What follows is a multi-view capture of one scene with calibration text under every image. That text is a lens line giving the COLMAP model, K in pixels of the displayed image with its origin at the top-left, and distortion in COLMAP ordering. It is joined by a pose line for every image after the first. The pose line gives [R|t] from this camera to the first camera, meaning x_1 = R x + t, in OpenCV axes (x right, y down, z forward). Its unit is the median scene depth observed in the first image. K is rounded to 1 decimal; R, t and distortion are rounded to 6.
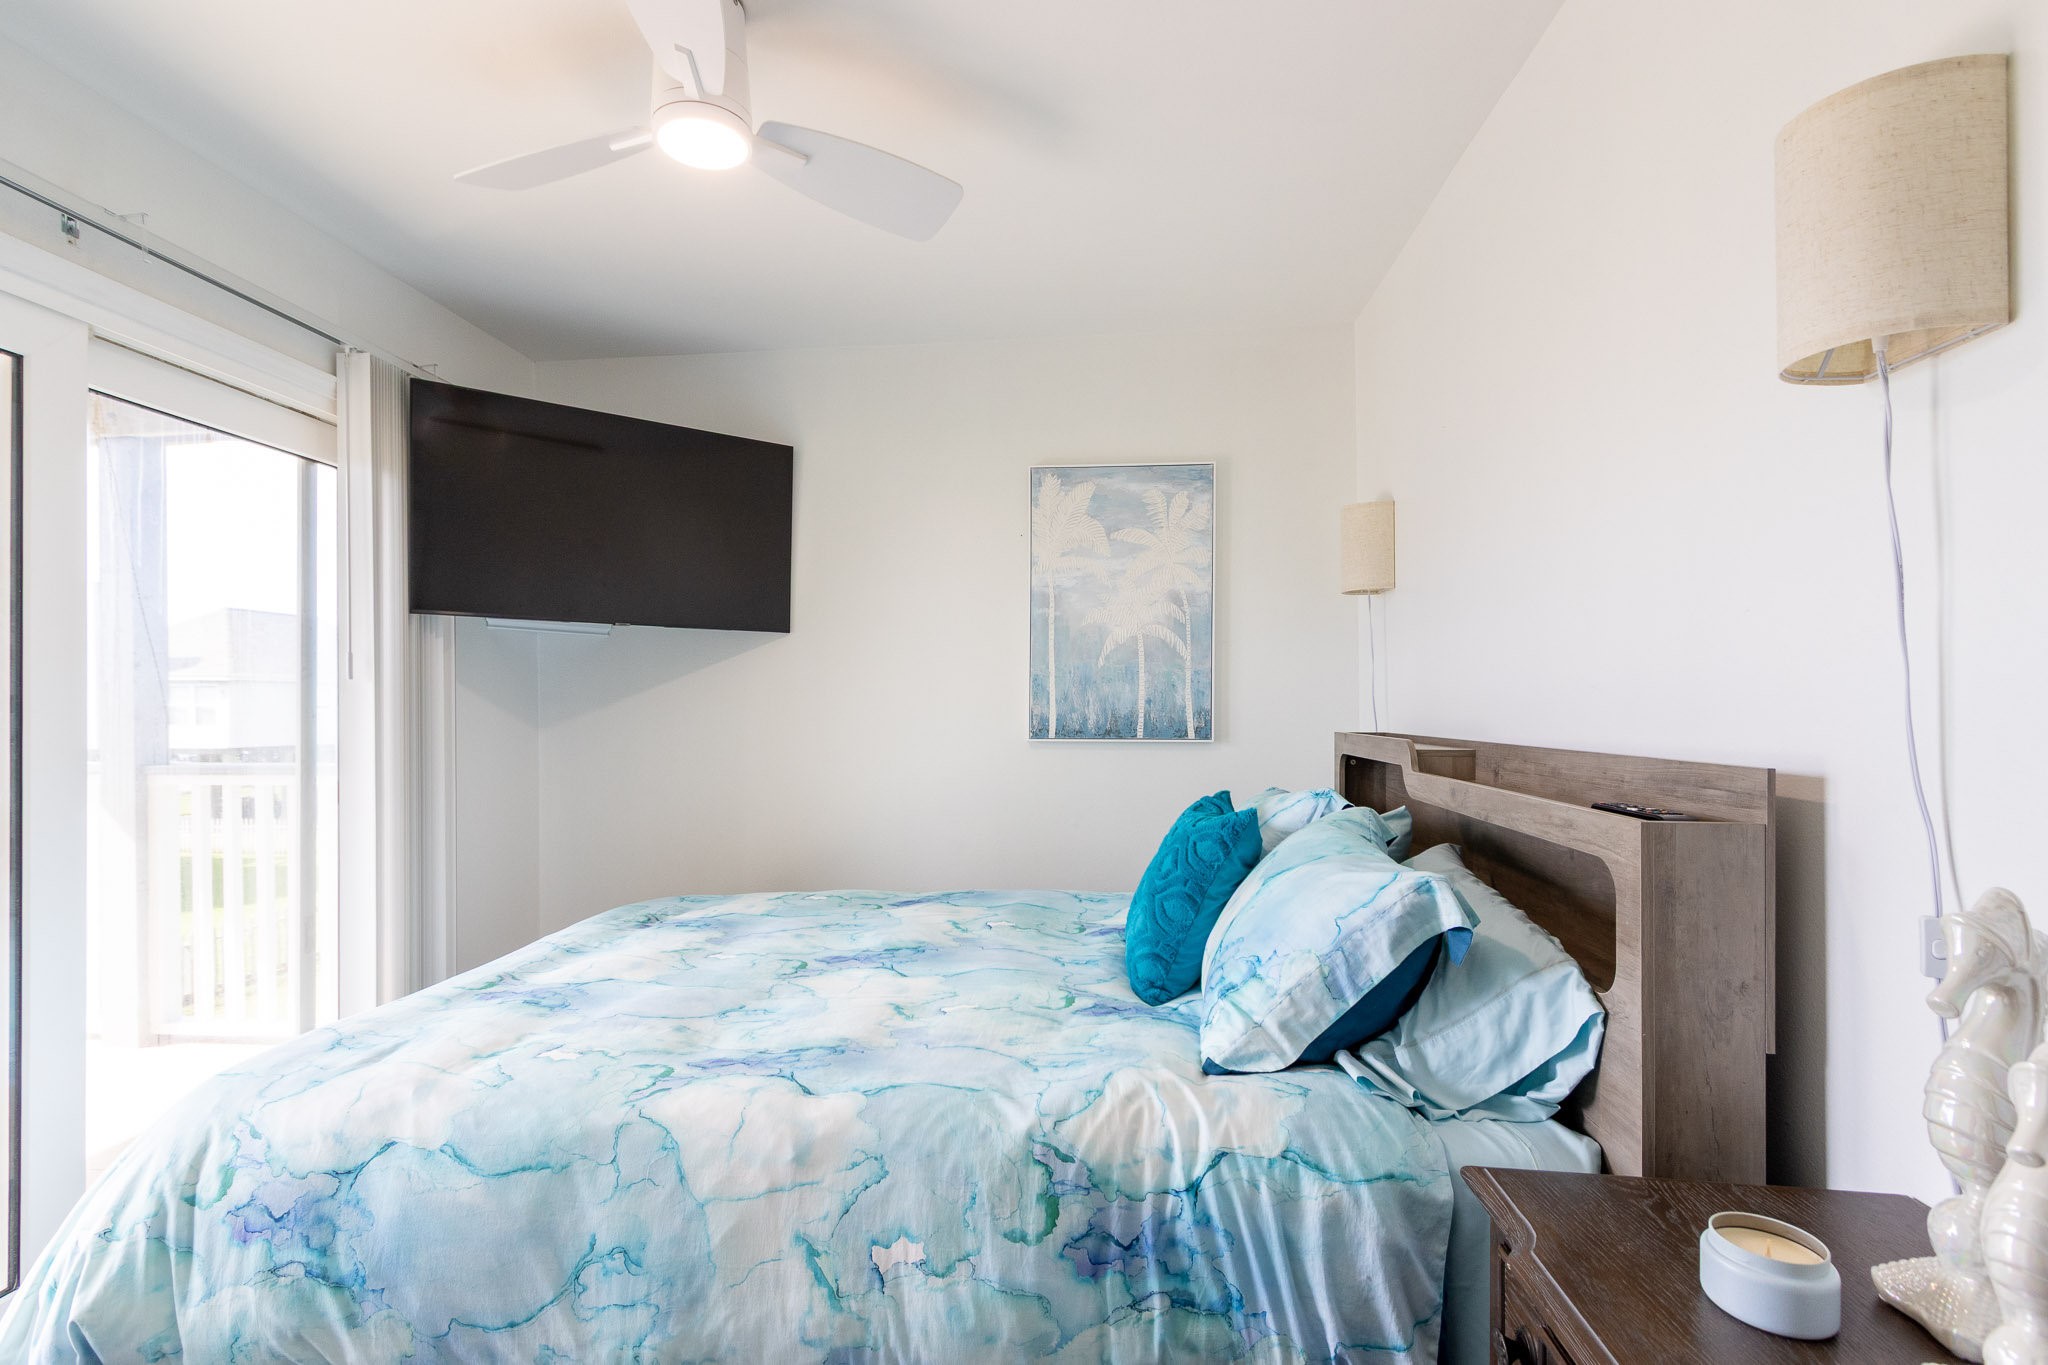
lens RADIAL K [[977.4, 0, 999.3], [0, 977.4, 707.0], [0, 0, 1]] dist [0.014815, -0.007938]
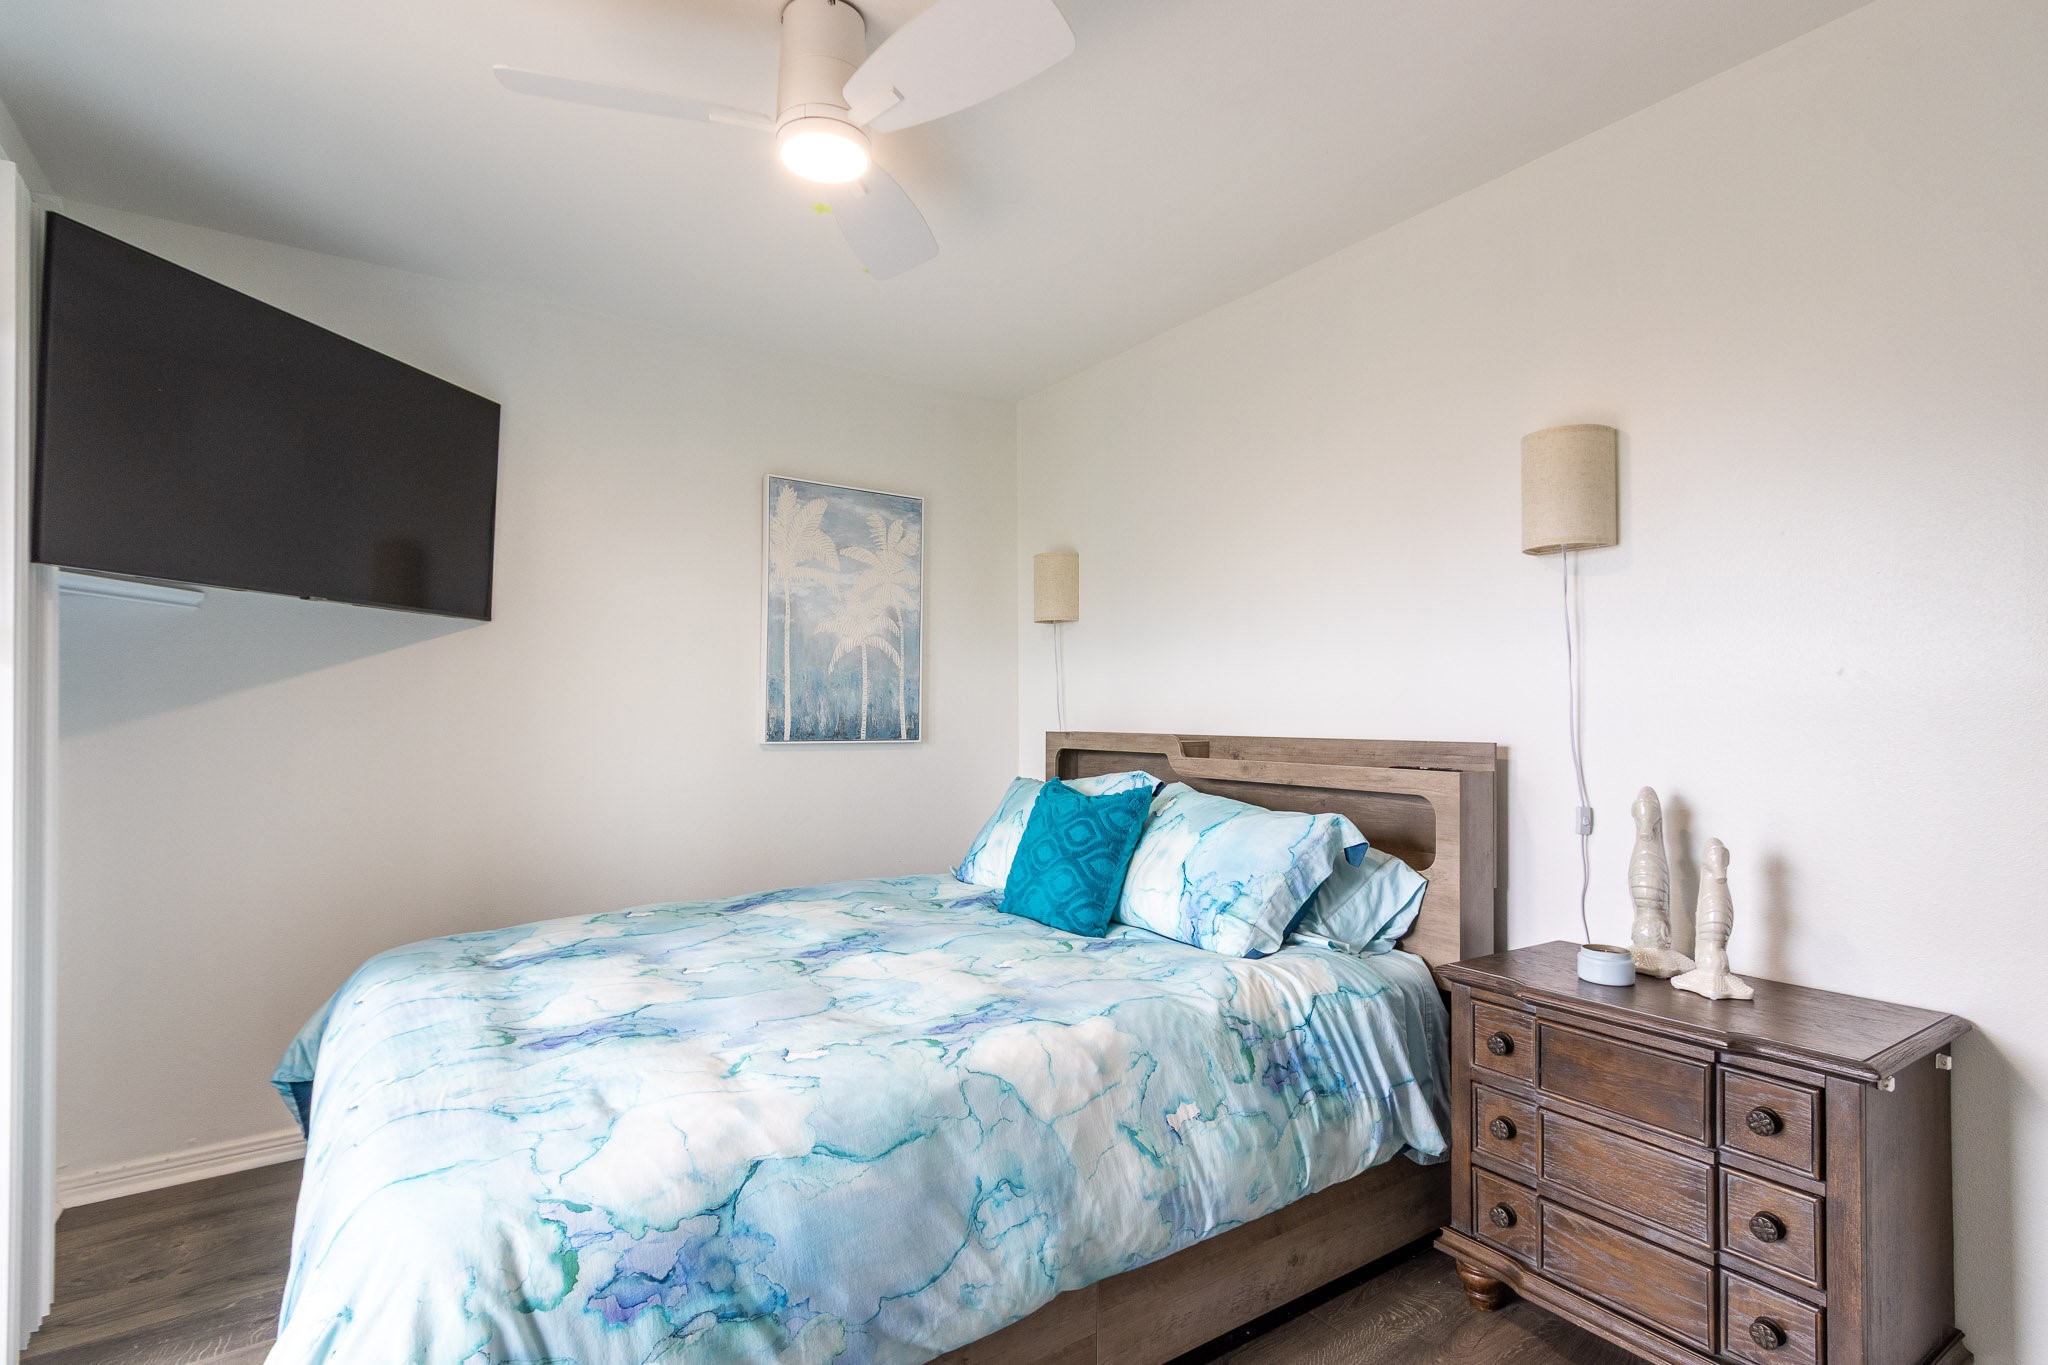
lens RADIAL K [[1001.3, 0, 1011.0], [0, 1001.3, 707.0], [0, 0, 1]] dist [0.009437, -0.001486]
pose [[0.753240, 0.008348, 0.657693, -1.108921], [-0.003841, 0.999958, -0.008293, 0.010067], [-0.657735, 0.003721, 0.753240, 0.109277]]
